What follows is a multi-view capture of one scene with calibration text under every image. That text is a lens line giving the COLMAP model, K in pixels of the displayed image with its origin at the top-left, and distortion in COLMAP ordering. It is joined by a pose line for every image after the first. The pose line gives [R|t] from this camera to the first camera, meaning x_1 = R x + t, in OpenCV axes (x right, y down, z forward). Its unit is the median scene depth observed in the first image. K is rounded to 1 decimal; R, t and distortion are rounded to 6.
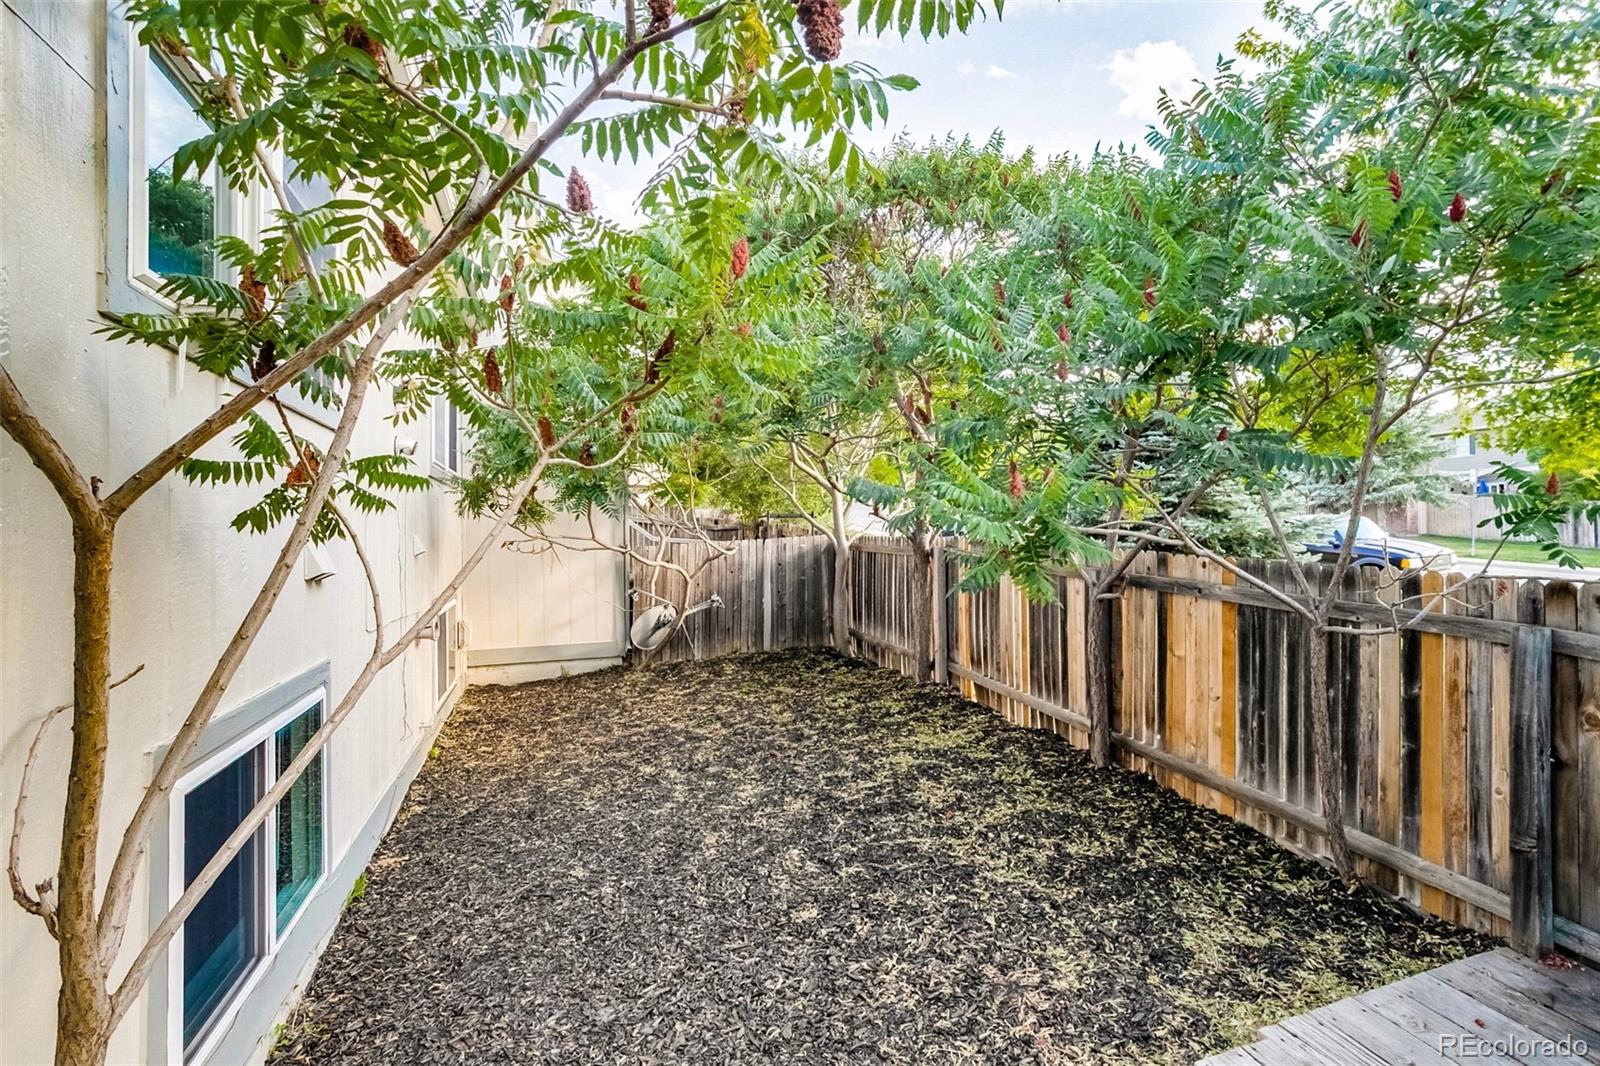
lens RADIAL K [[767.8, 0, 792.5], [0, 767.8, 535.4], [0, 0, 1]] dist [-0.060319, 0.031337]
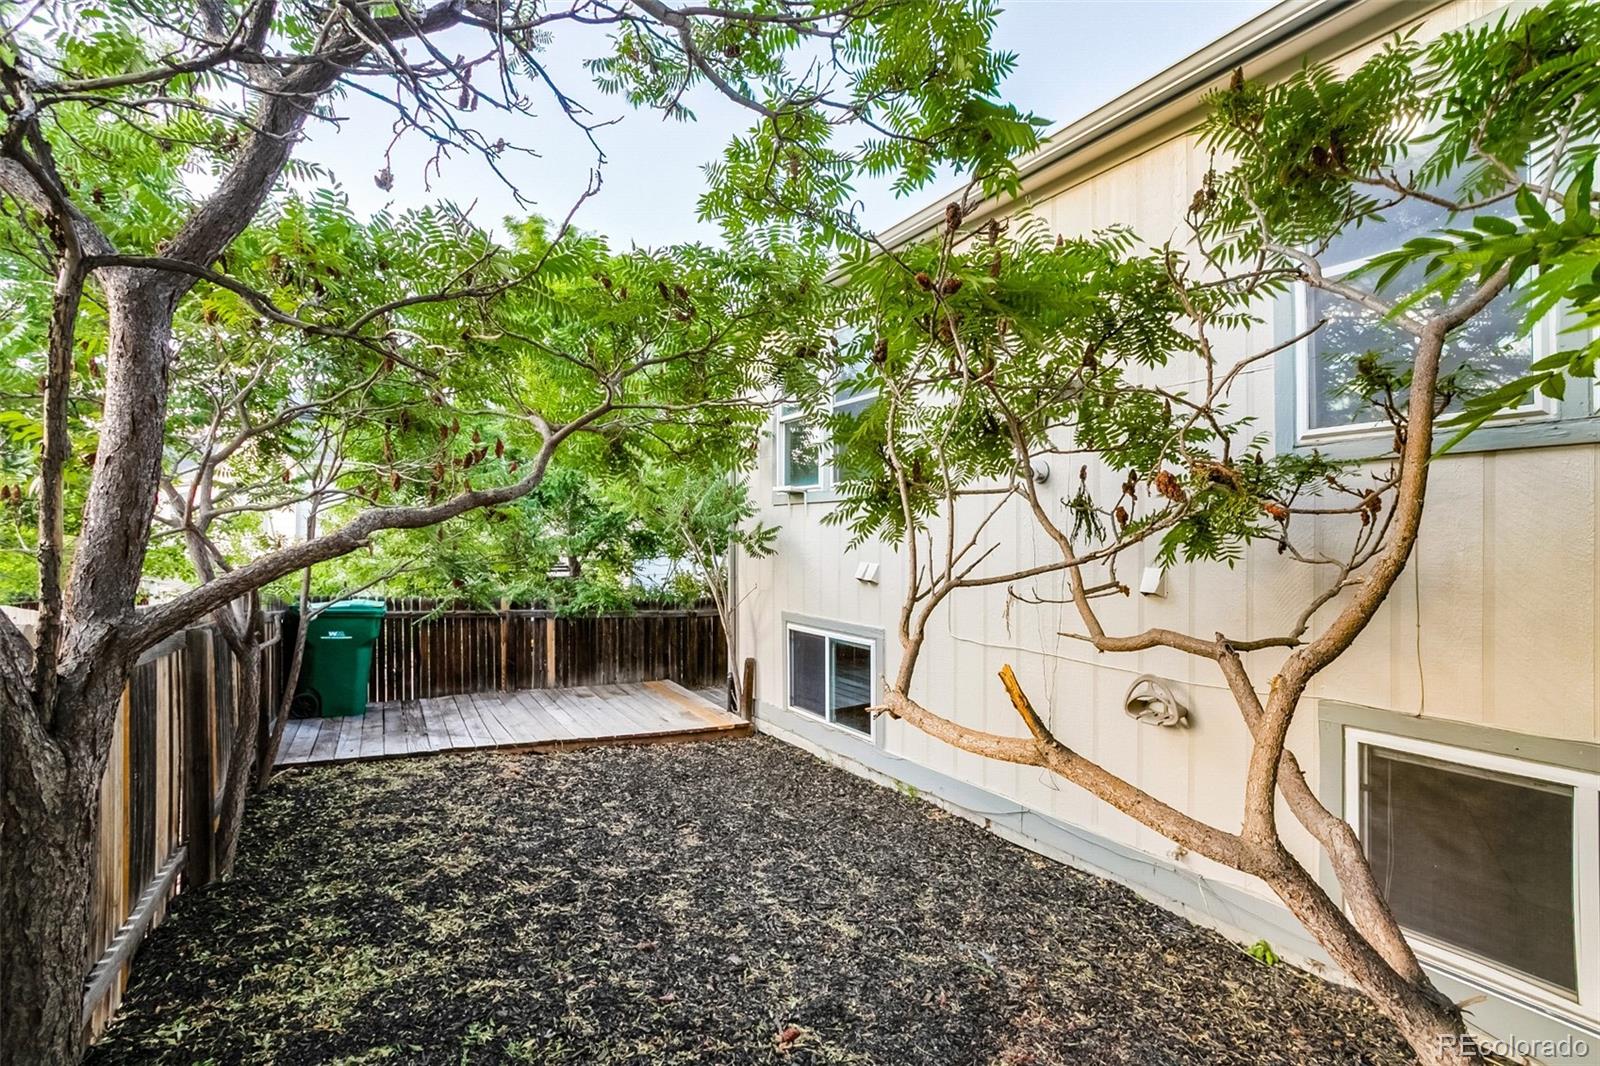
lens RADIAL K [[767.8, 0, 792.5], [0, 767.8, 535.4], [0, 0, 1]] dist [-0.060319, 0.031337]
pose [[-0.974060, 0.008405, -0.226135, 0.000045], [0.009473, 0.999949, -0.003637, -0.047680], [0.226092, -0.005685, -0.974089, 2.275752]]
